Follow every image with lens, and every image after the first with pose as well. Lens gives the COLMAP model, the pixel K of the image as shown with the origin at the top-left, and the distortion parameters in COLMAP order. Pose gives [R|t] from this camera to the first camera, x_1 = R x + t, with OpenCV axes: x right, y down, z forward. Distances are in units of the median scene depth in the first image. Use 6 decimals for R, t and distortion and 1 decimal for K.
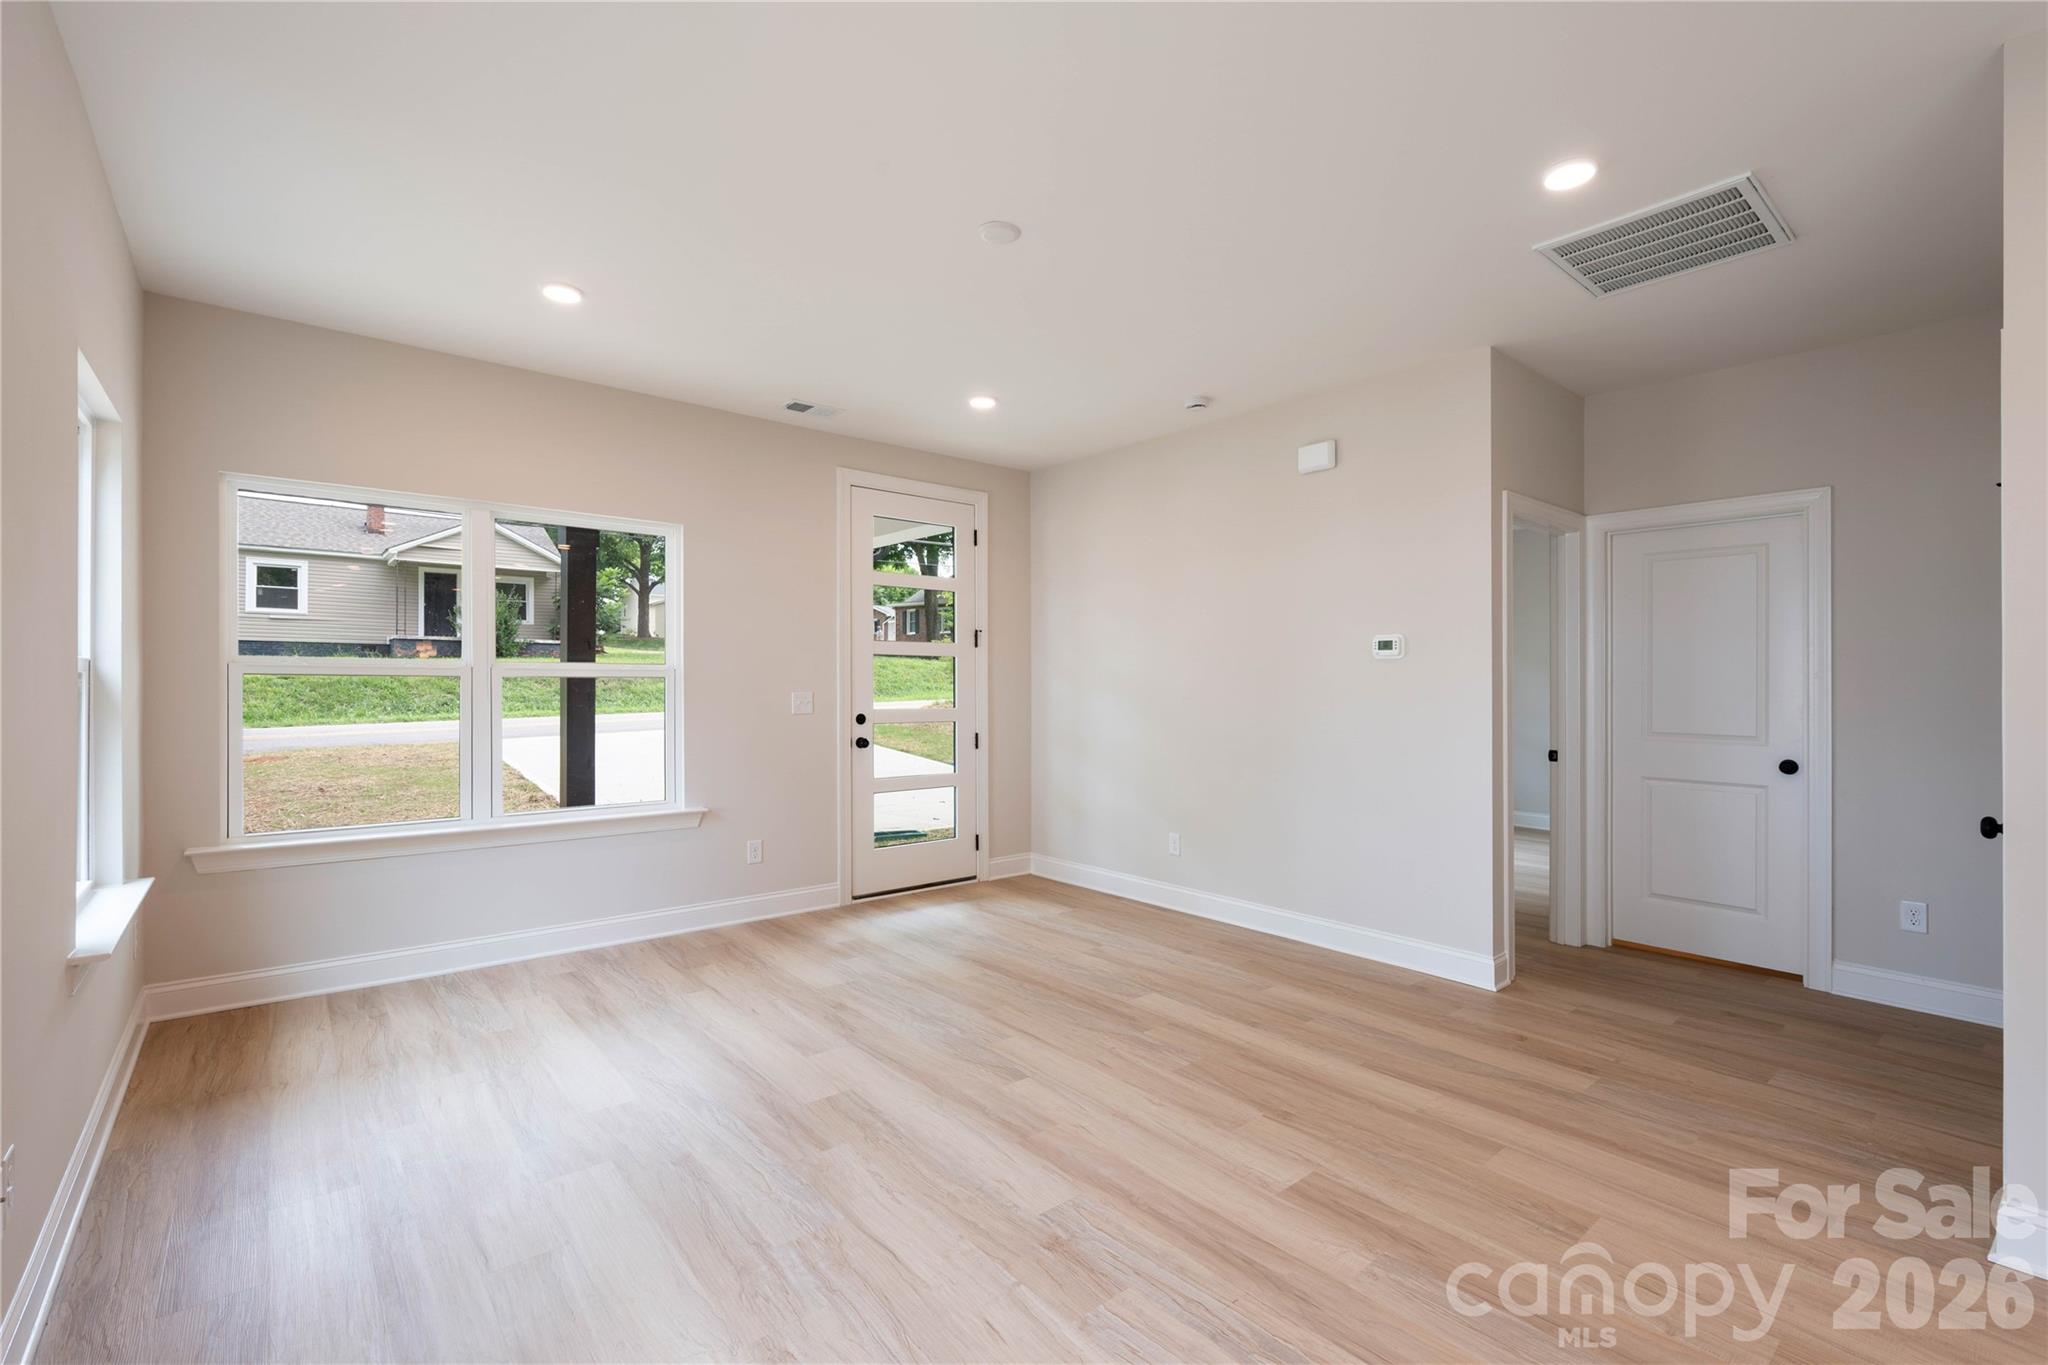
lens RADIAL K [[903.1, 0, 1043.1], [0, 903.1, 692.4], [0, 0, 1]] dist [0.000916, -0.000018]
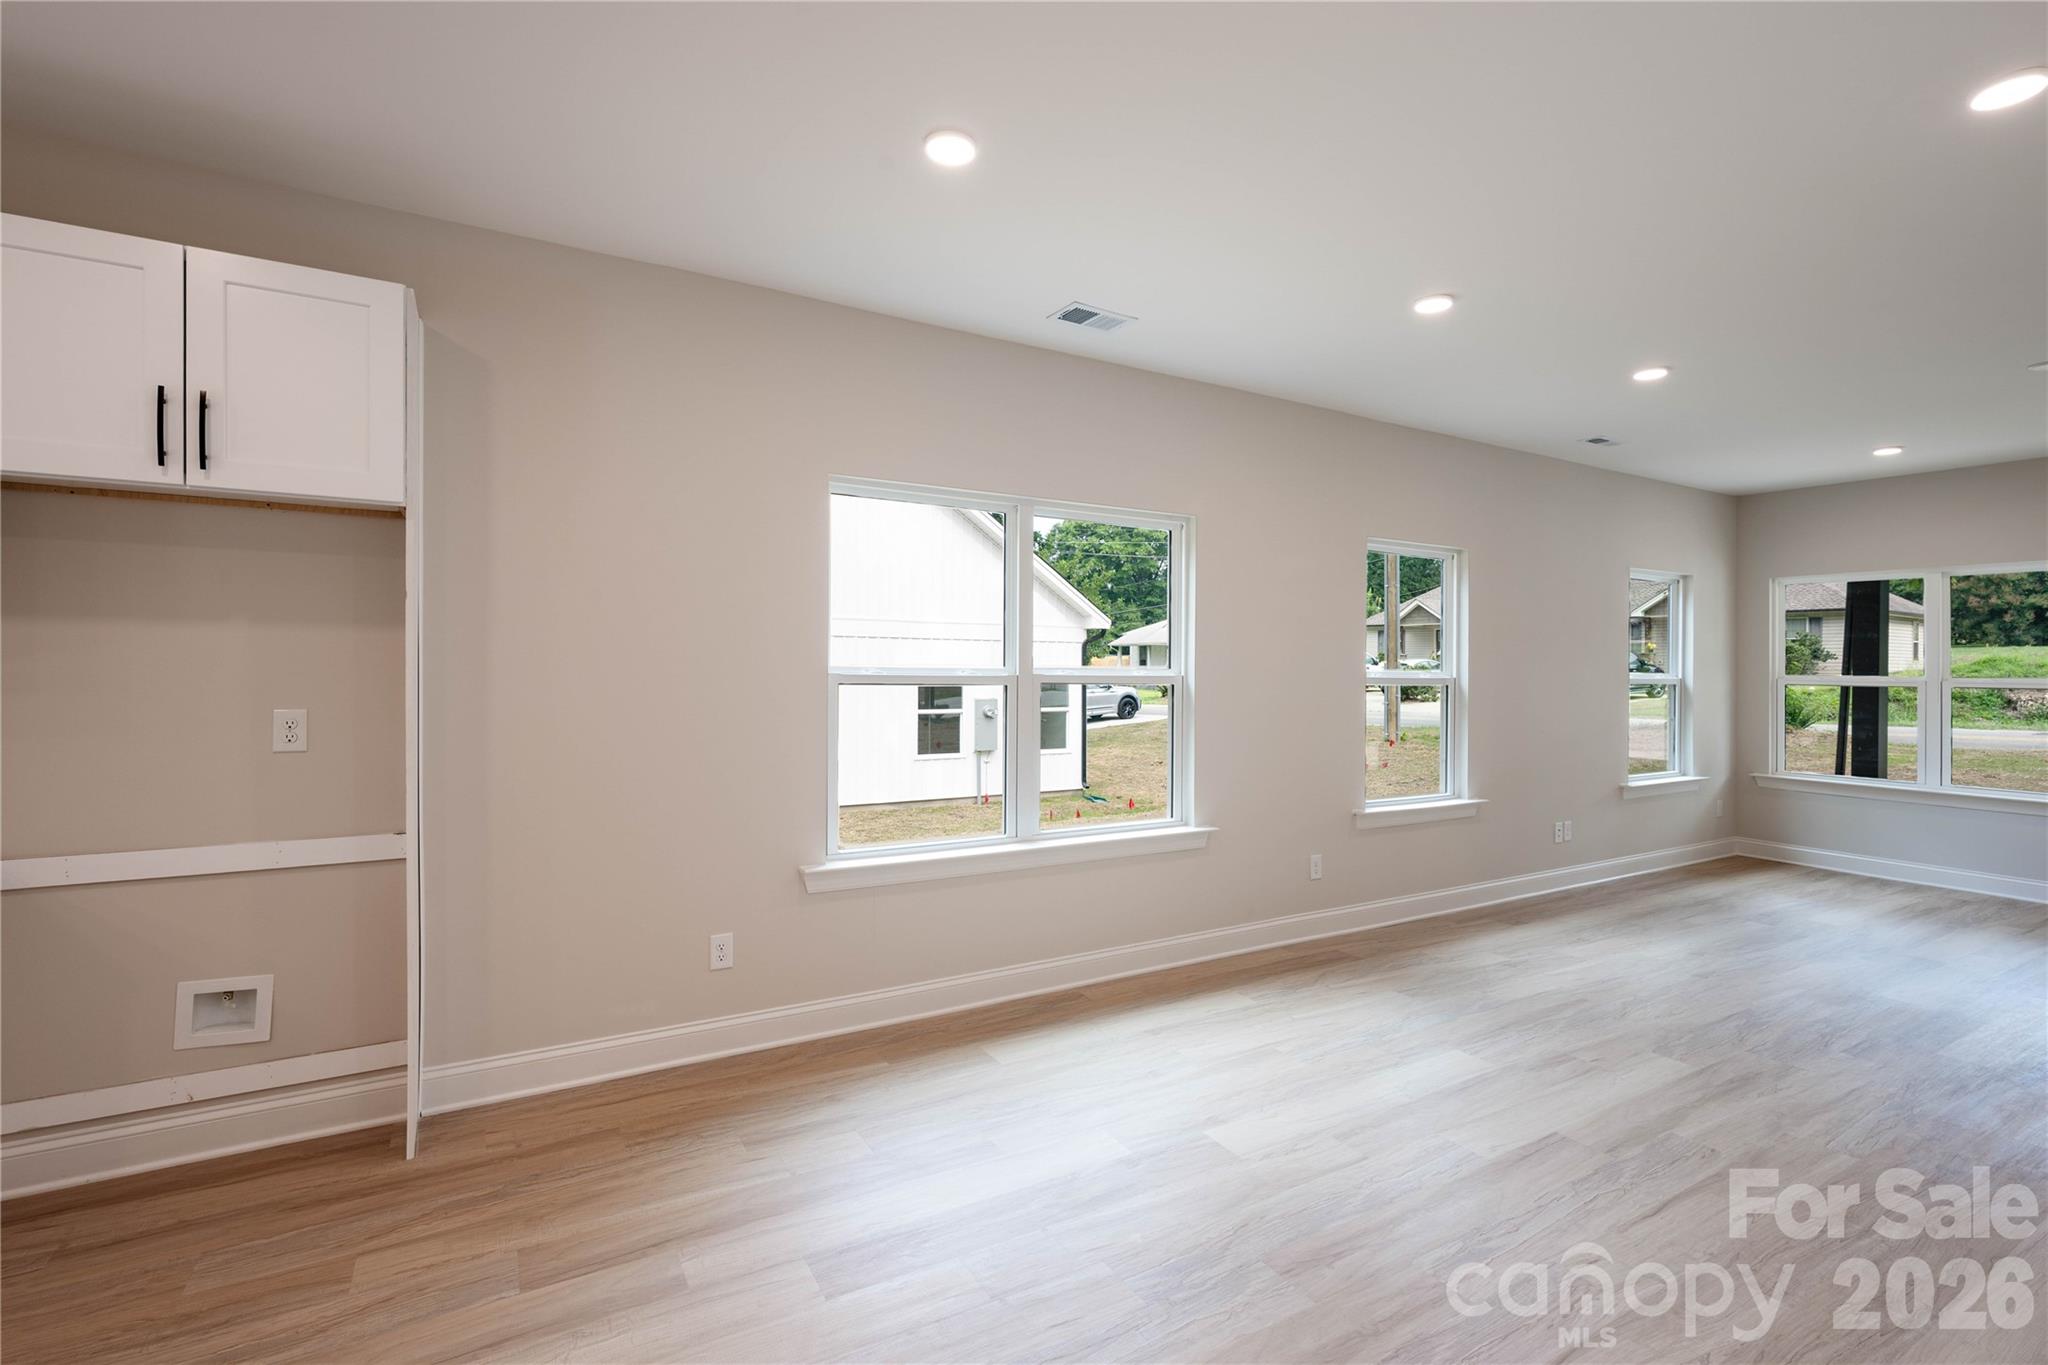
lens RADIAL K [[952.1, 0, 1027.4], [0, 952.1, 669.8], [0, 0, 1]] dist [0.036519, -0.019868]
pose [[-0.155979, -0.003240, -0.987755, 1.016481], [-0.018731, 0.999825, -0.000322, -0.016326], [0.987583, 0.018452, -0.156013, -0.180099]]
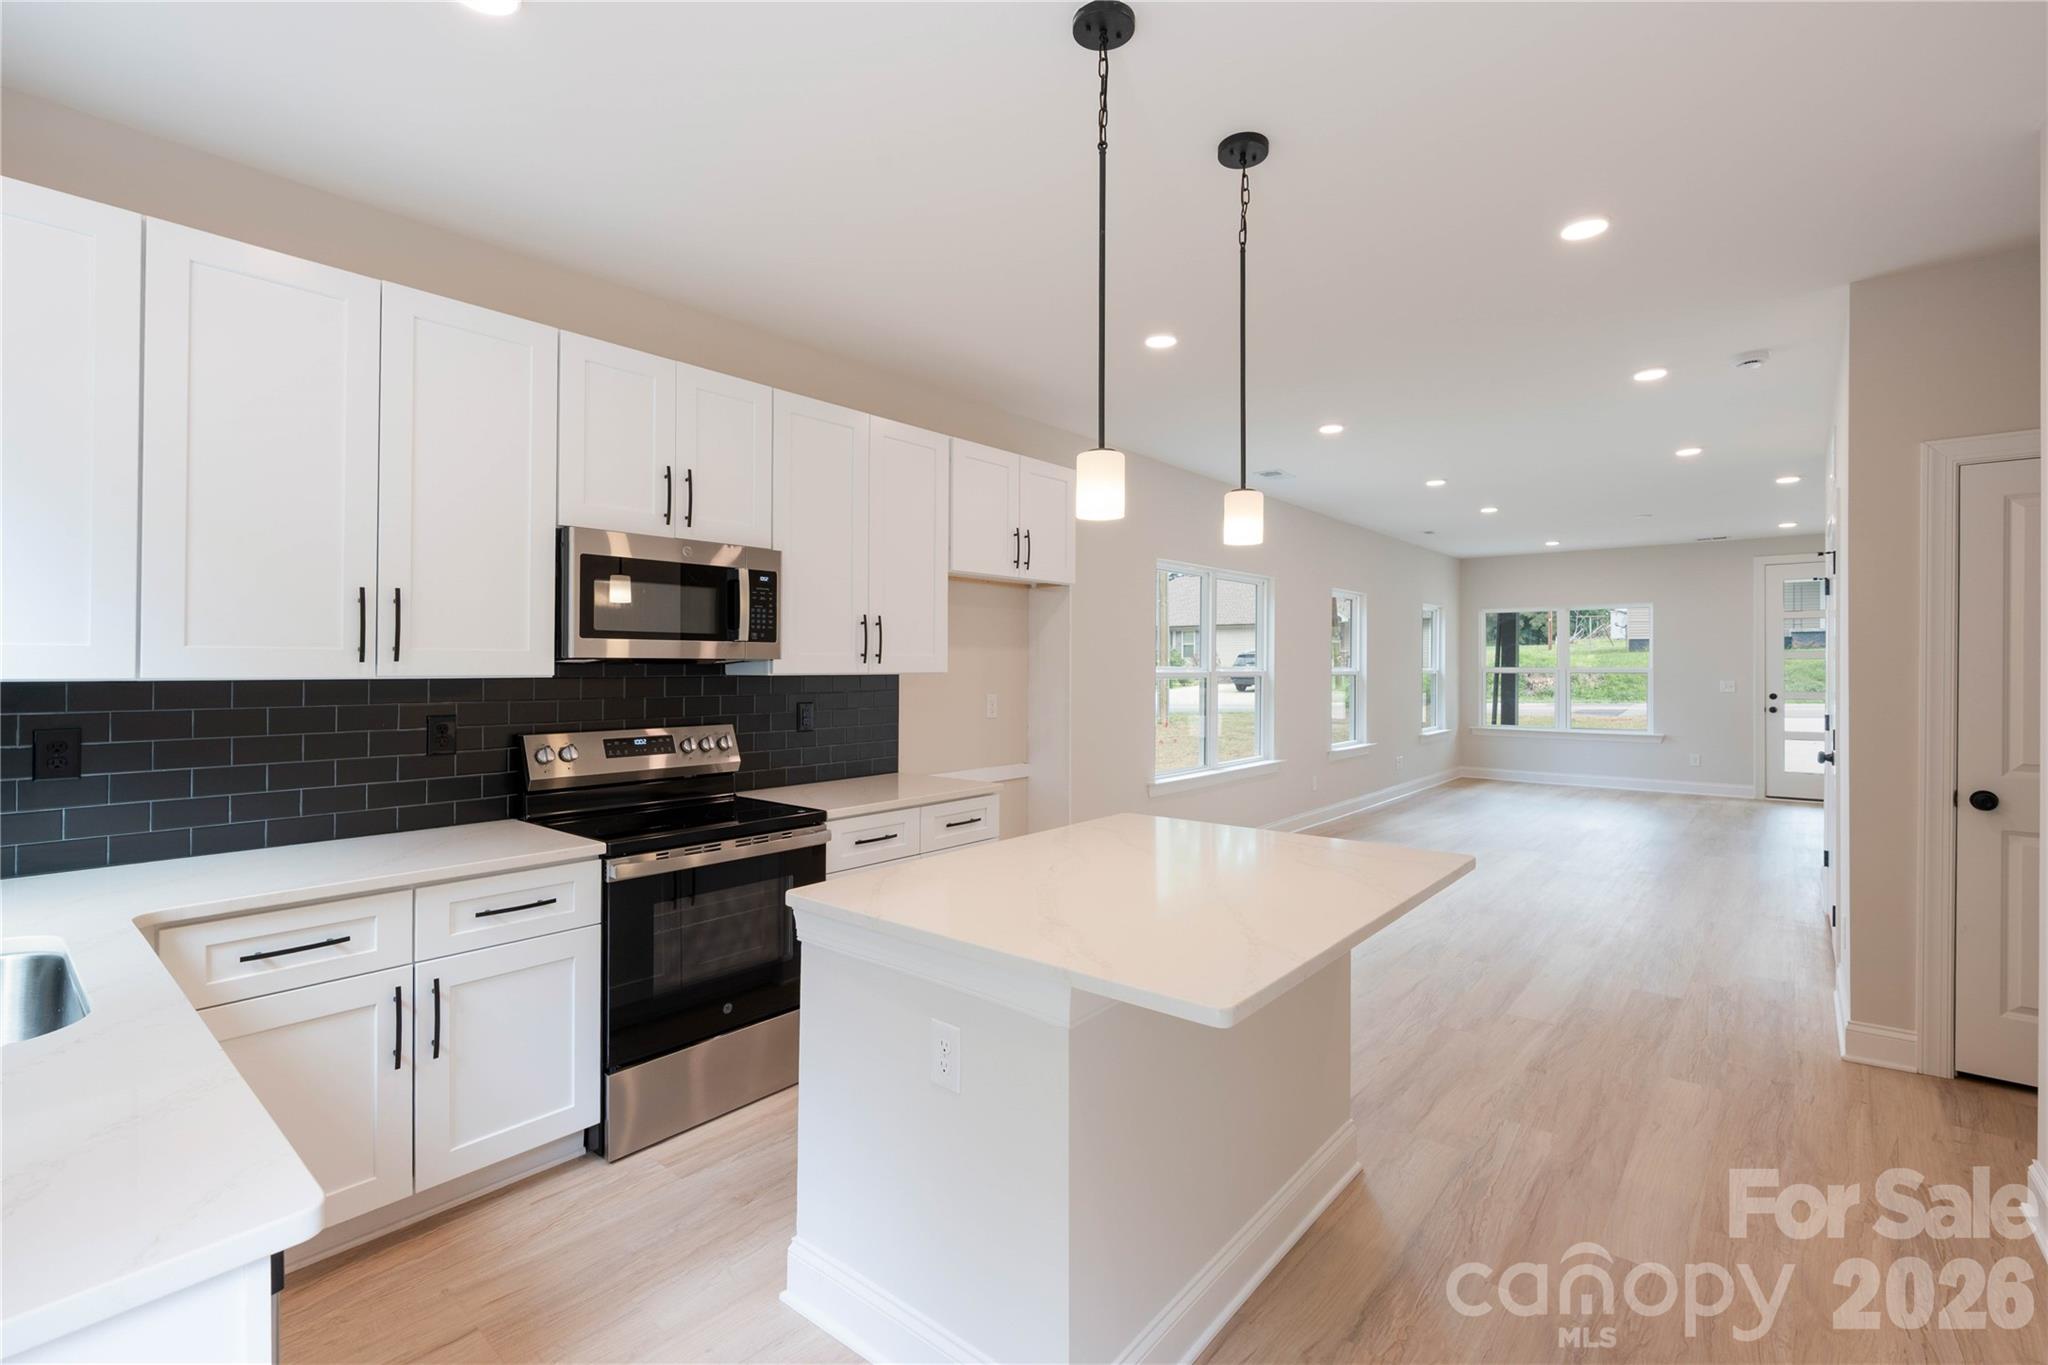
lens RADIAL K [[902.2, 0, 1025.2], [0, 902.2, 671.7], [0, 0, 1]] dist [-0.000079, -0.000227]
pose [[0.156339, -0.001810, -0.987702, 1.488035], [-0.004698, 0.999986, -0.002576, -0.007971], [0.987692, 0.005043, 0.156328, -0.809614]]
